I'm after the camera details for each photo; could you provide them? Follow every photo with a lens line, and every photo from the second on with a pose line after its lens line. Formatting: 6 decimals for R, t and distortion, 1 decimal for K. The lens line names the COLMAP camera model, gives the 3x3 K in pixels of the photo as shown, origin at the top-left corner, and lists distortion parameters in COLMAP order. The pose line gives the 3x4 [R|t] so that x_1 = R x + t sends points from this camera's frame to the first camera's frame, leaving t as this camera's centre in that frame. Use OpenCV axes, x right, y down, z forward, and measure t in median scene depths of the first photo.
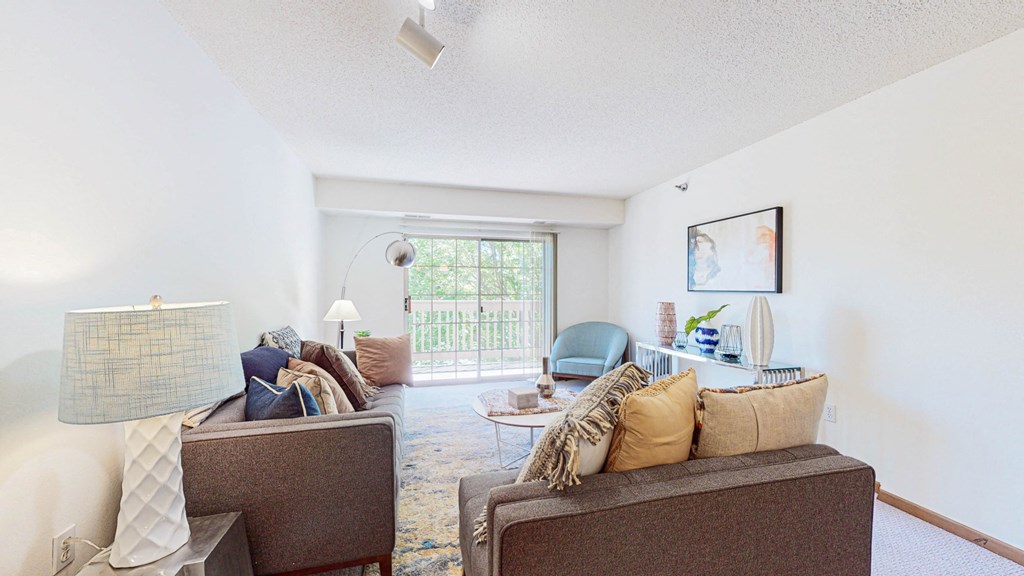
lens RADIAL K [[317.6, 0, 512.0], [0, 317.6, 288.0], [0, 0, 1]] dist [0.000150, 0.000001]
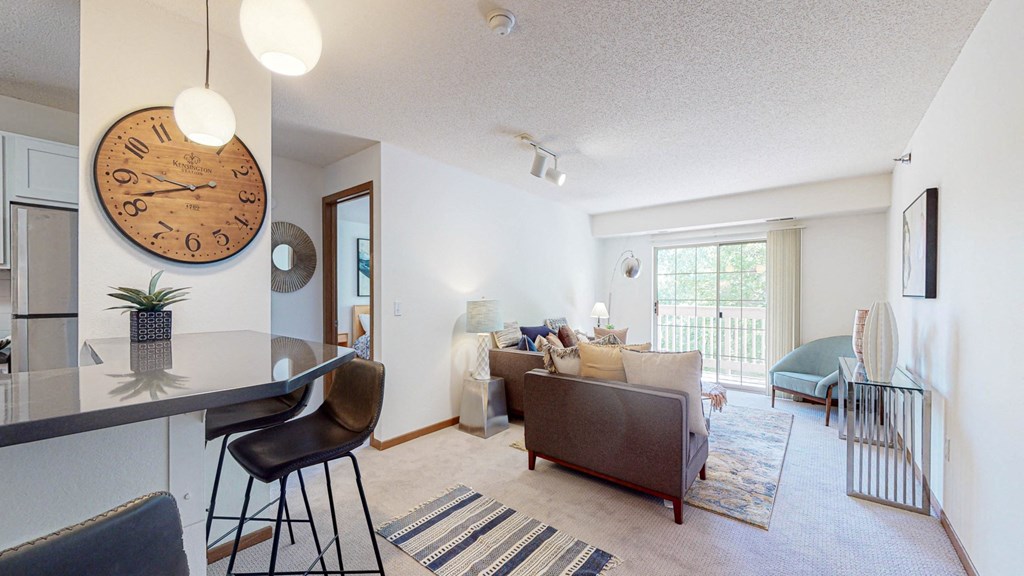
lens RADIAL K [[414.8, 0, 512.0], [0, 414.8, 288.0], [0, 0, 1]] dist [-0.000118, -0.000016]
pose [[0.528832, -0.016278, -0.848571, 0.888713], [0.002576, 0.999842, -0.017575, 0.005060], [0.848723, 0.007108, 0.528790, -0.322875]]
